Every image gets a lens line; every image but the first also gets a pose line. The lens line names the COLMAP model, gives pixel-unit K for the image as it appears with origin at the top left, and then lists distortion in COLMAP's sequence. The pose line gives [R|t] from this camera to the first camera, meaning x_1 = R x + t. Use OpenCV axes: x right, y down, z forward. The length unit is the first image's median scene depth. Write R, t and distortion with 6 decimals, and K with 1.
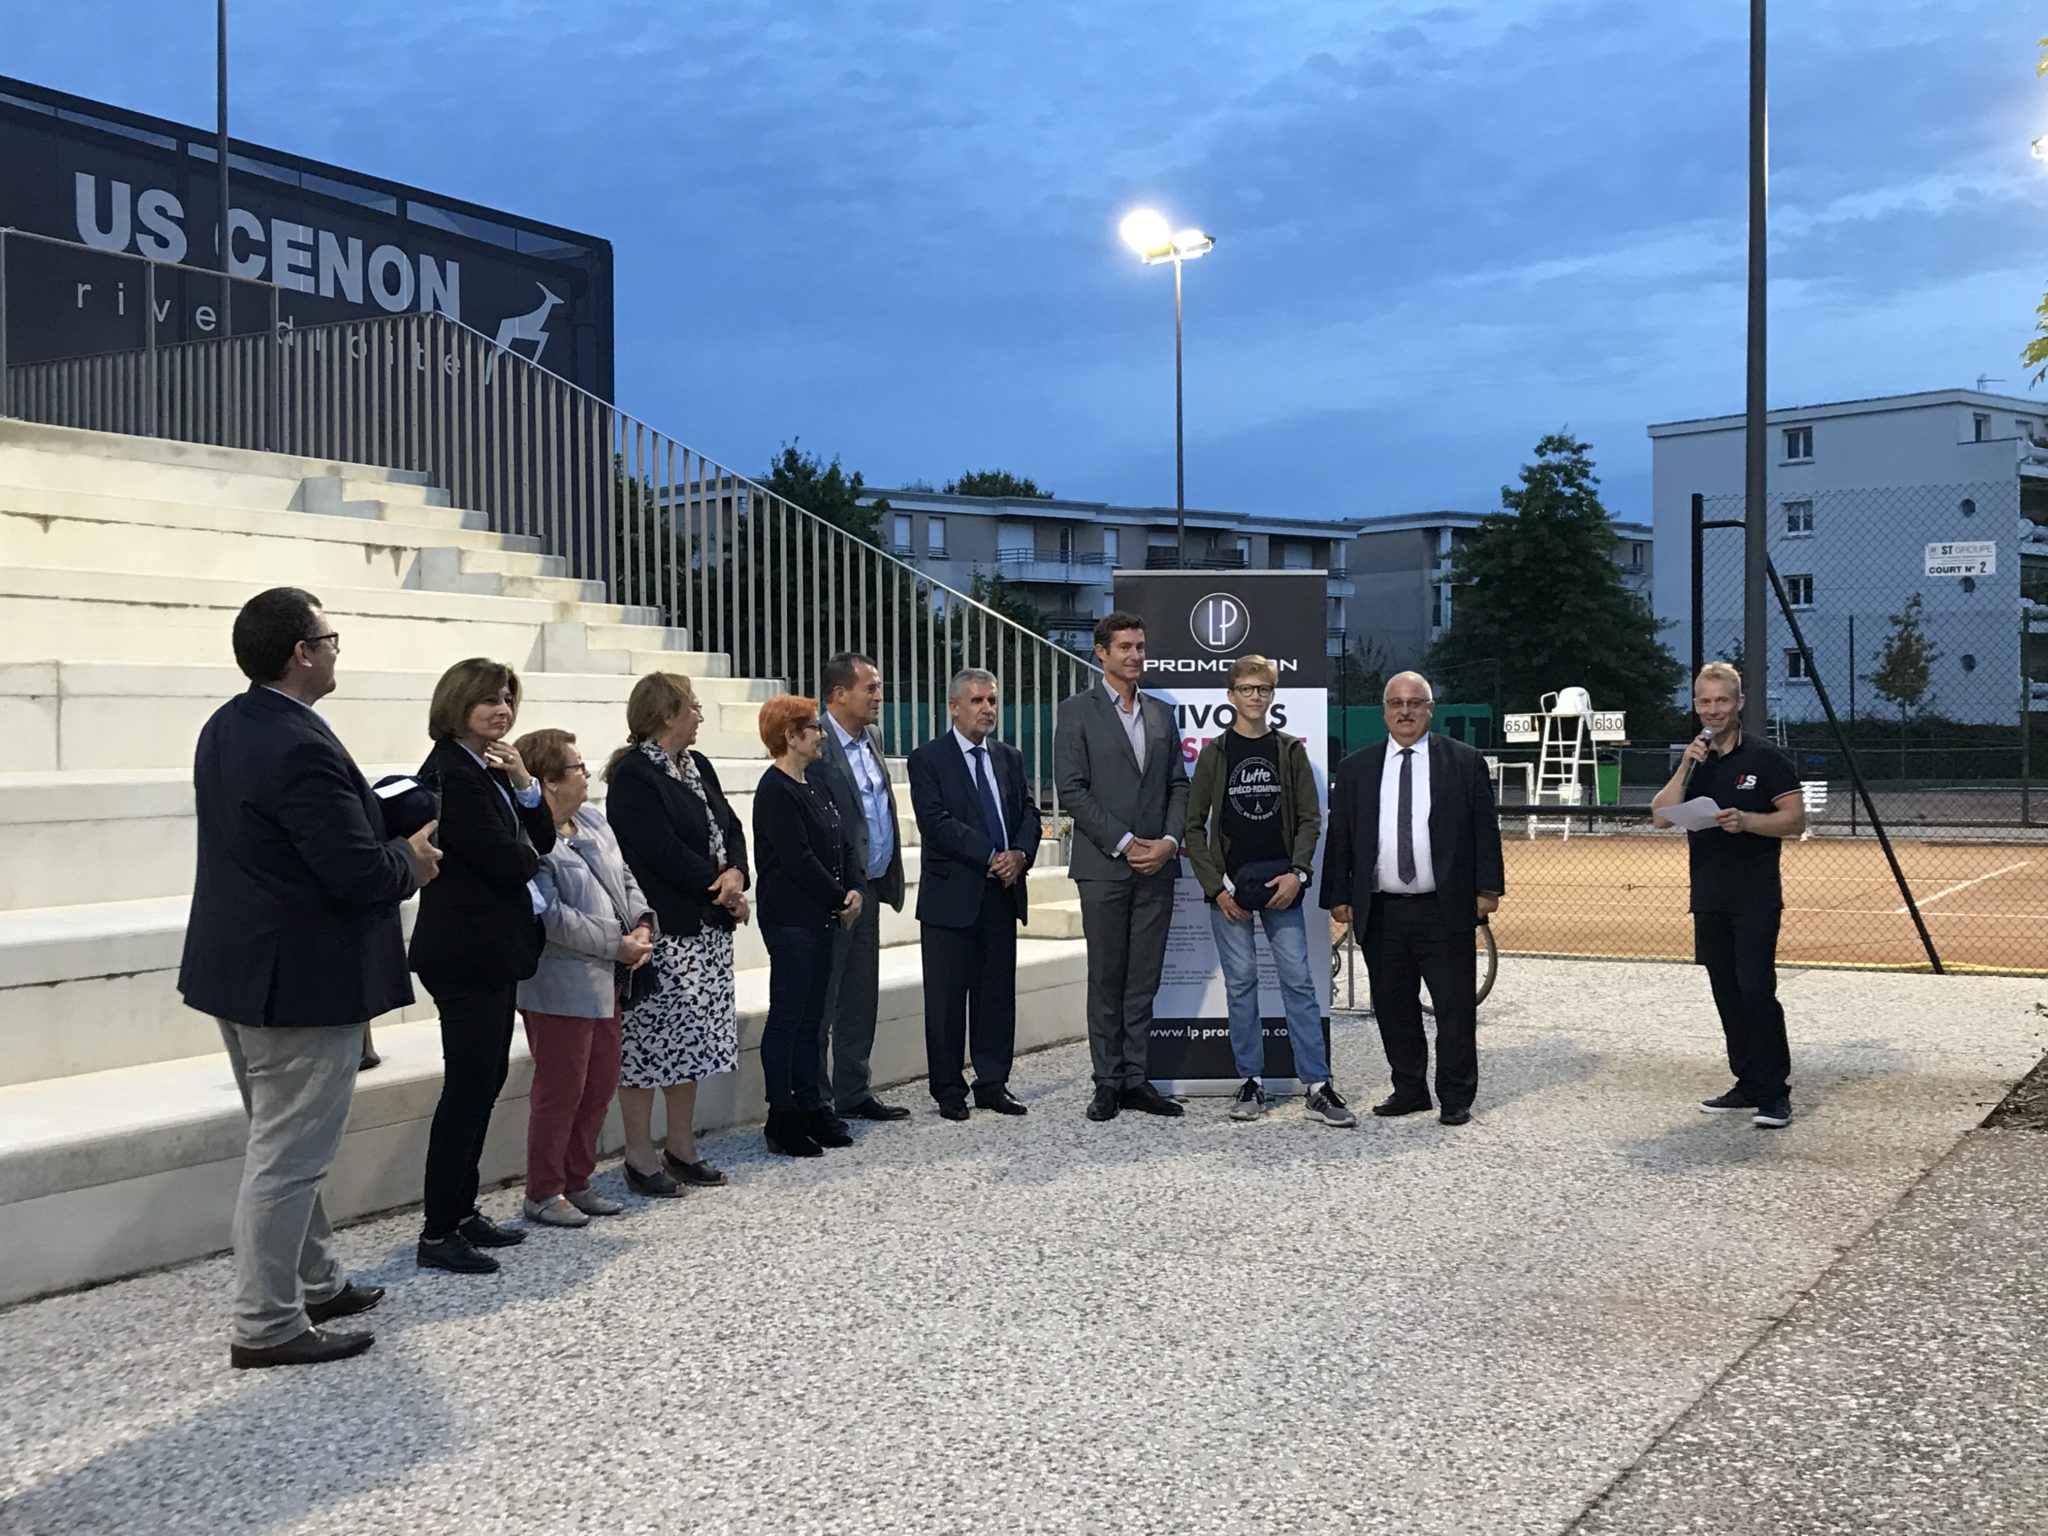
lens RADIAL K [[2395.0, 0, 1020.6], [0, 2395.0, 760.4], [0, 0, 1]] dist [0.137184, -0.481094]
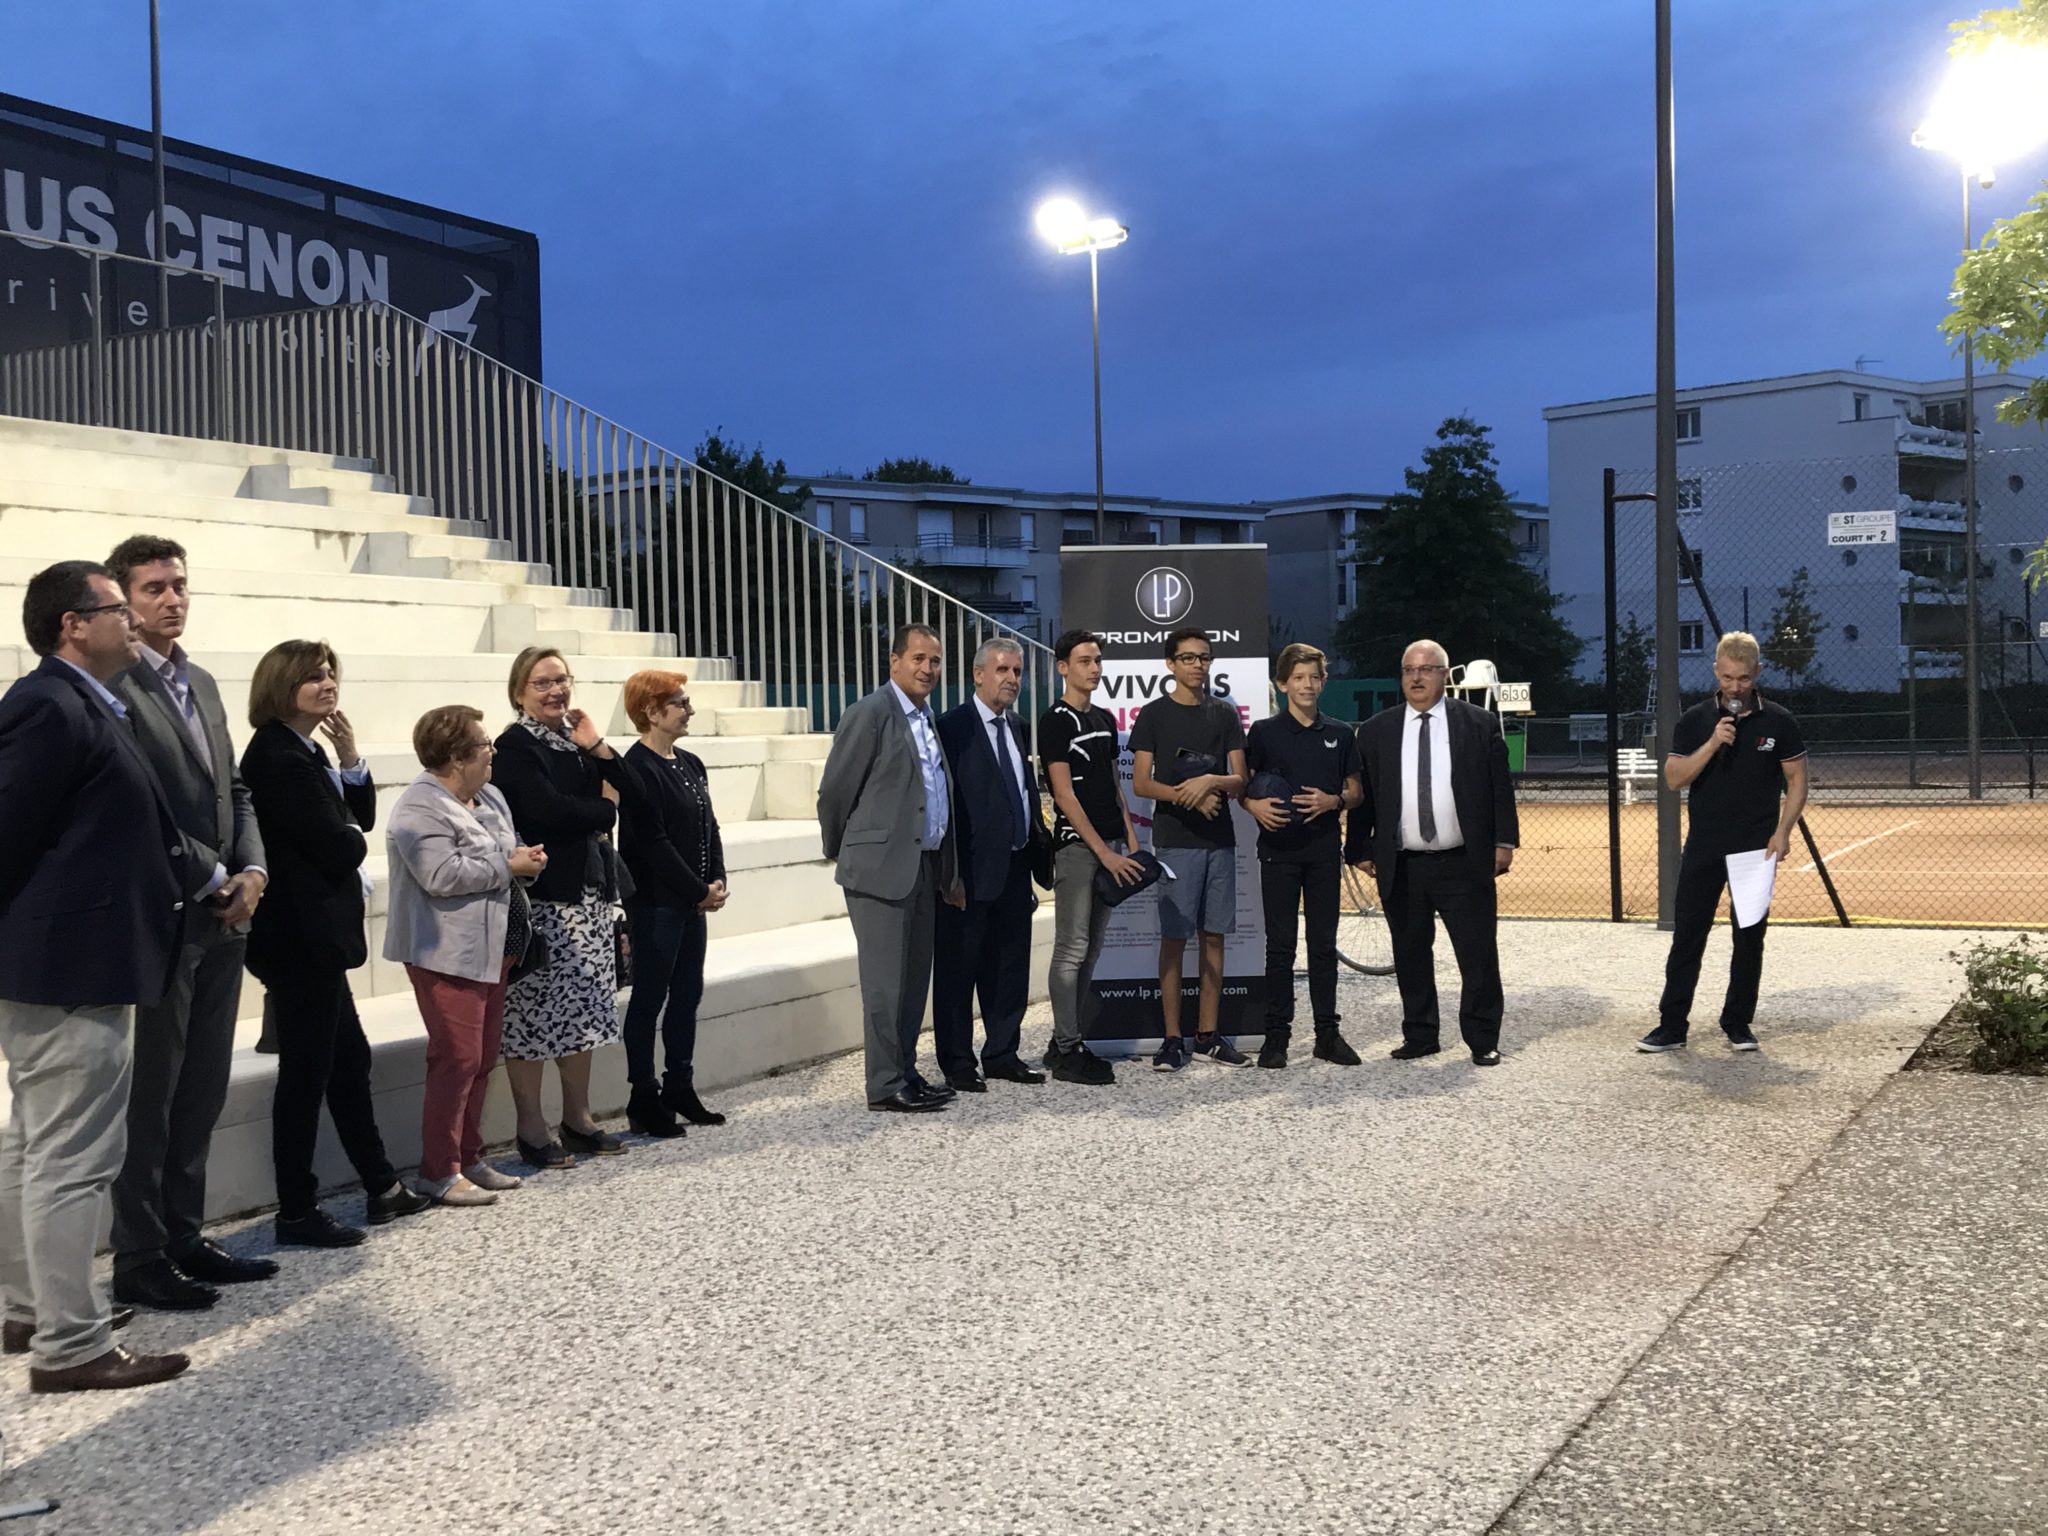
lens RADIAL K [[2325.5, 0, 1021.7], [0, 2325.5, 765.1], [0, 0, 1]] dist [0.140637, -0.504816]
pose [[0.999262, -0.014312, 0.035643, -0.020454], [0.013933, 0.999844, 0.010873, 0.005172], [-0.035793, -0.010369, 0.999305, 0.005747]]
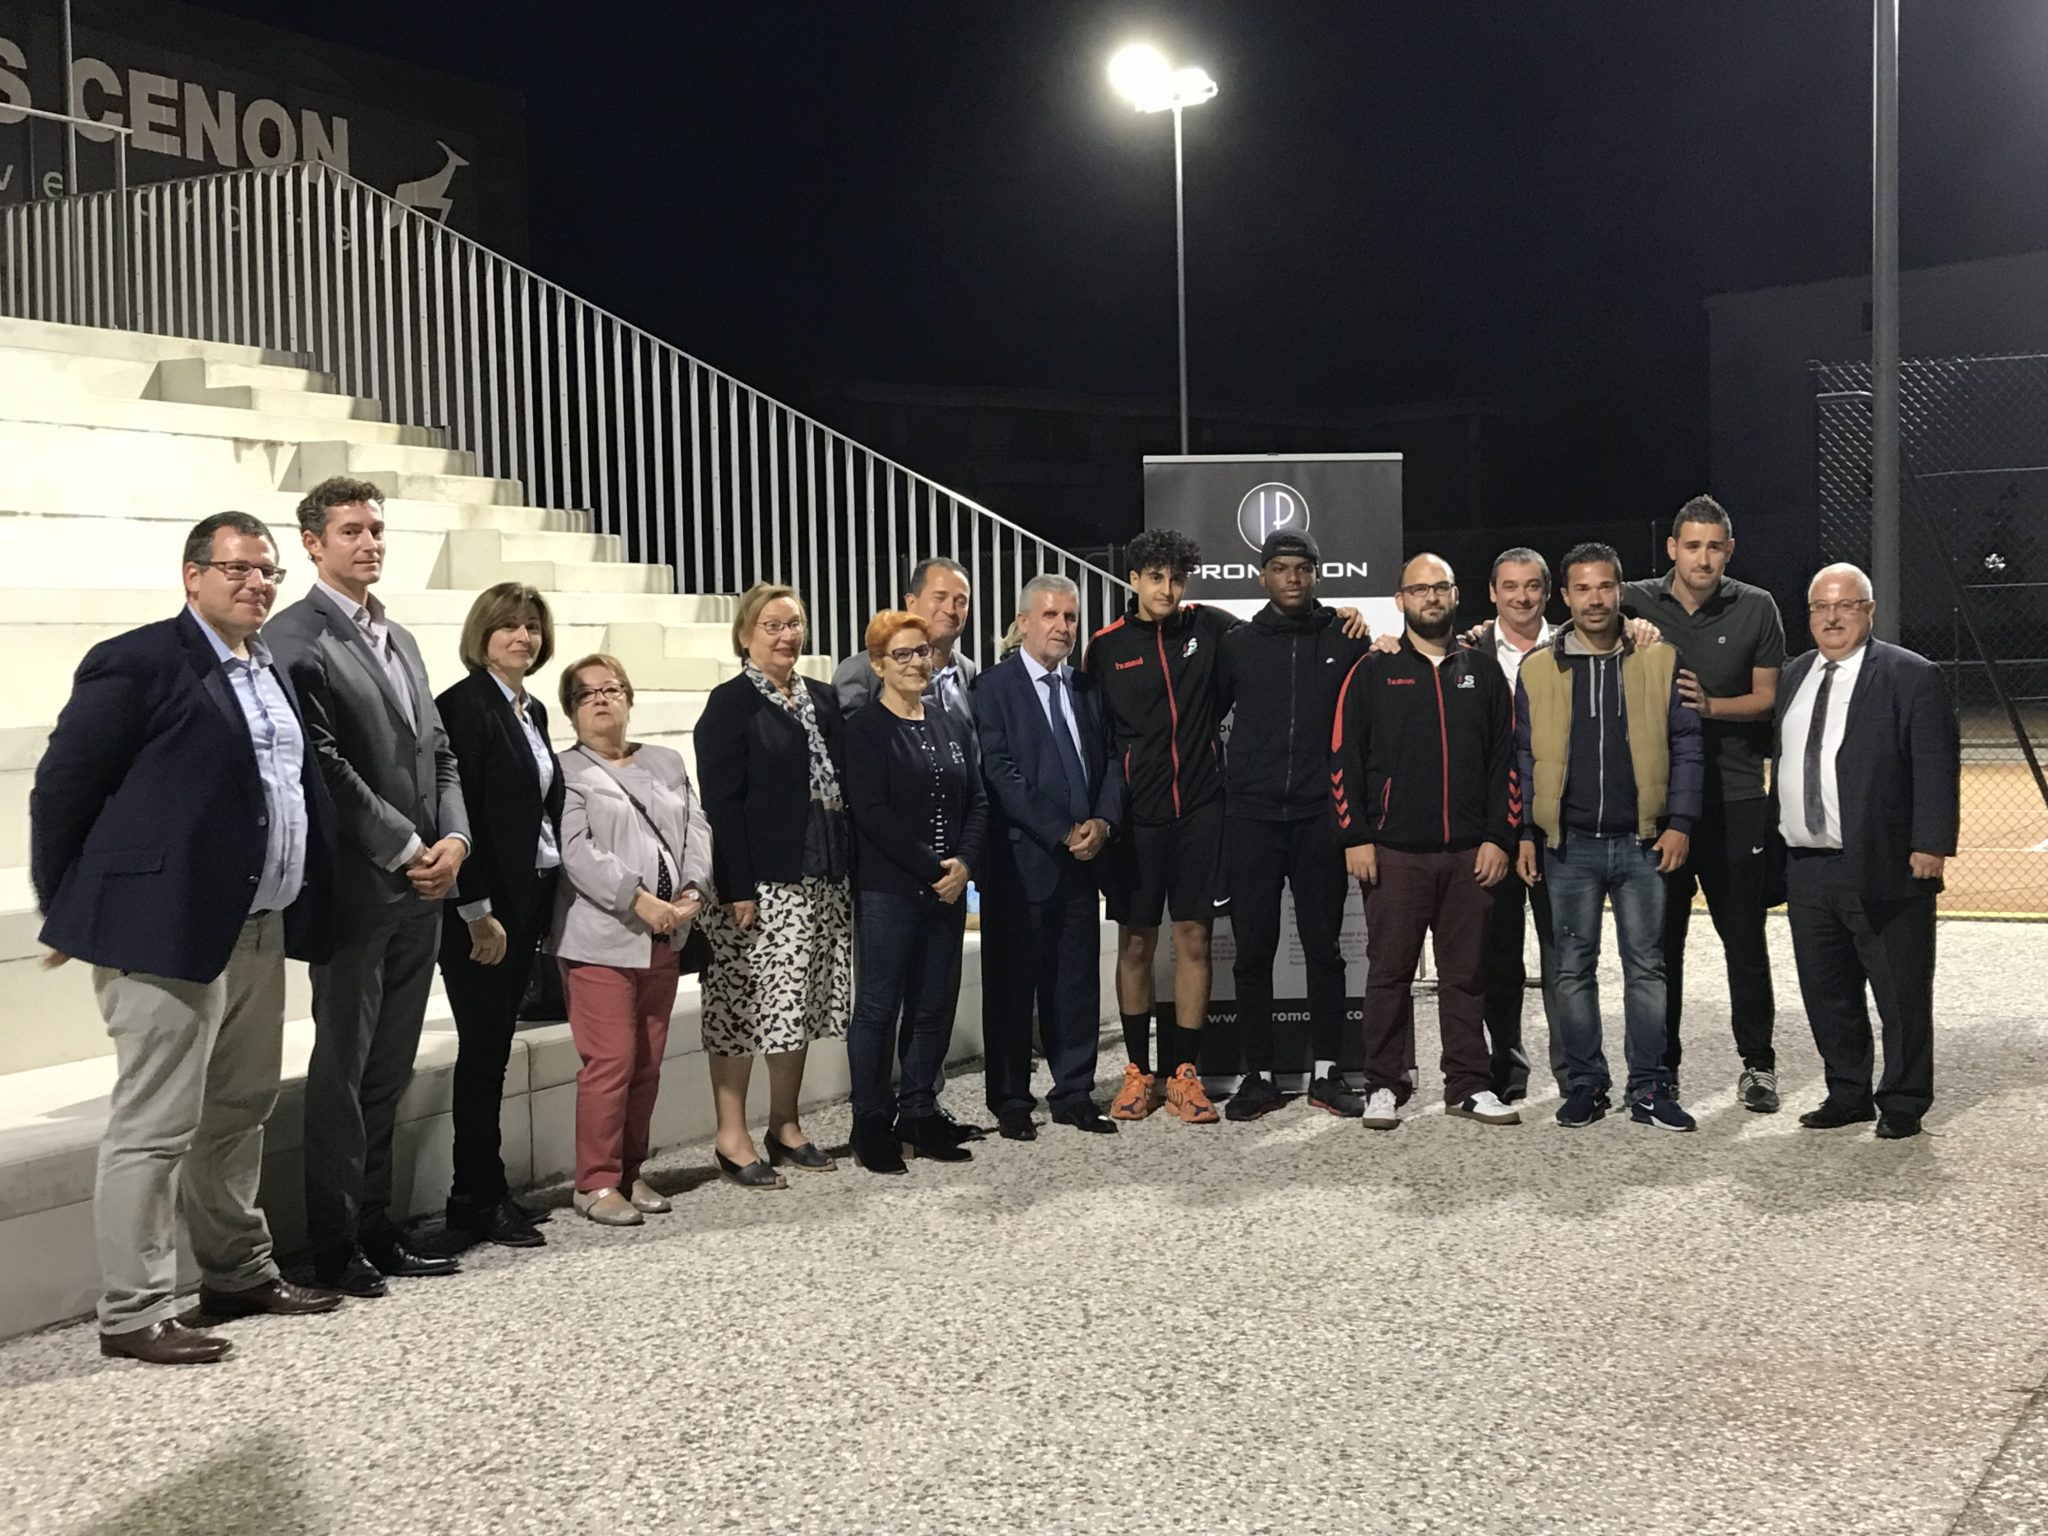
lens RADIAL K [[2676.3, 0, 1022.2], [0, 2676.3, 763.5], [0, 0, 1]] dist [0.132723, -0.460881]
pose [[0.999857, -0.013130, 0.010677, -0.019237], [0.012809, 0.999480, 0.029583, -0.002553], [-0.011060, -0.029442, 0.999505, 0.114995]]
